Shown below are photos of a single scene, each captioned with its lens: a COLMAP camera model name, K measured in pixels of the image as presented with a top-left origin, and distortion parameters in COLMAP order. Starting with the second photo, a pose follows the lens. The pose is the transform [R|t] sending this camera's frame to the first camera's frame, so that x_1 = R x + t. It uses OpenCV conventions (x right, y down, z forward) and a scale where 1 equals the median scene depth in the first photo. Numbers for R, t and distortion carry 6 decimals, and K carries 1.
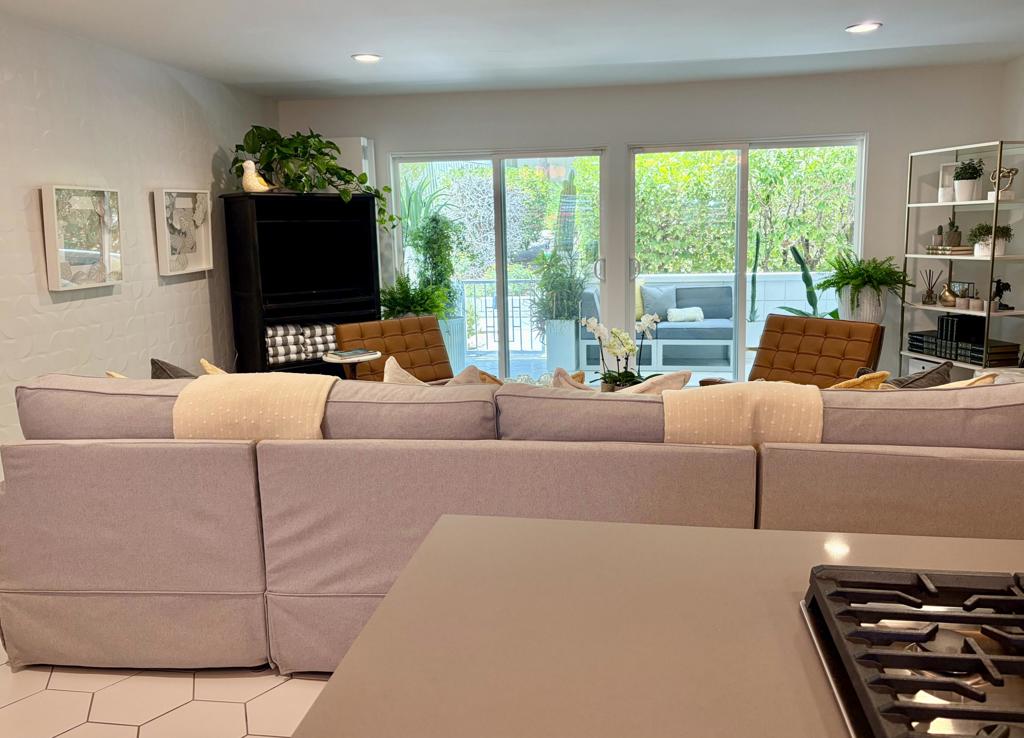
lens RADIAL K [[795.5, 0, 514.3], [0, 795.5, 350.3], [0, 0, 1]] dist [0.011504, 0.002792]
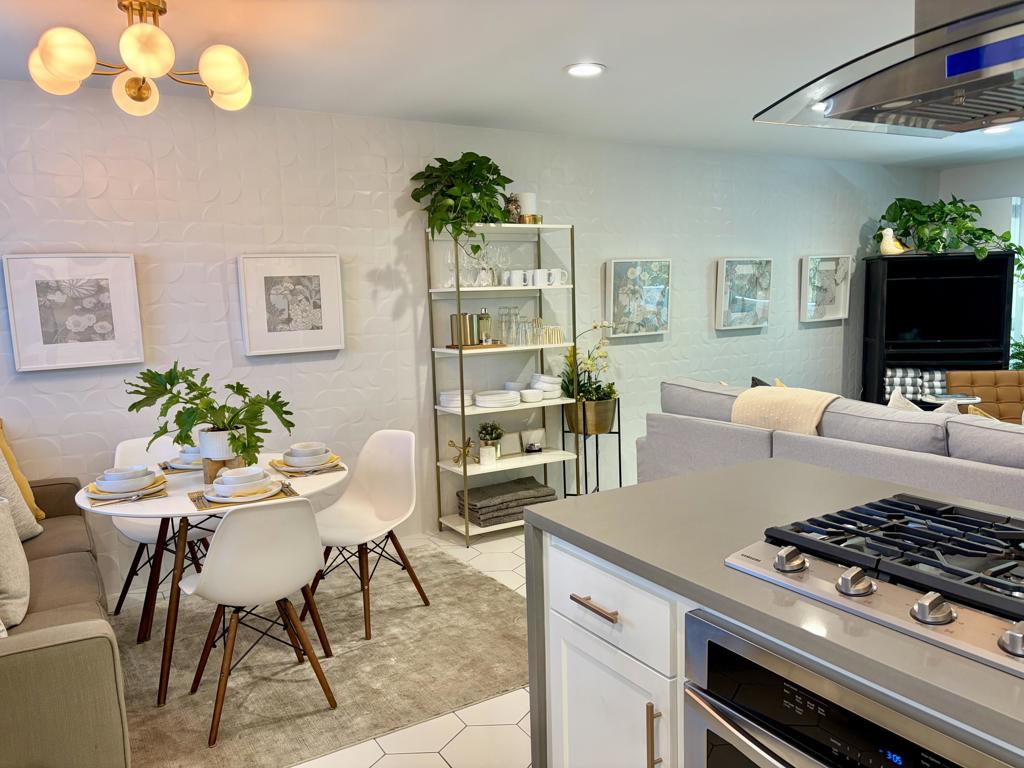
lens RADIAL K [[780.8, 0, 512.0], [0, 780.8, 384.0], [0, 0, 1]] dist [0.056094, -0.084286]
pose [[0.616274, 0.093496, -0.781962, 0.262351], [-0.109622, 0.993446, 0.032387, 0.016860], [0.779865, 0.065761, 0.622484, -0.157157]]
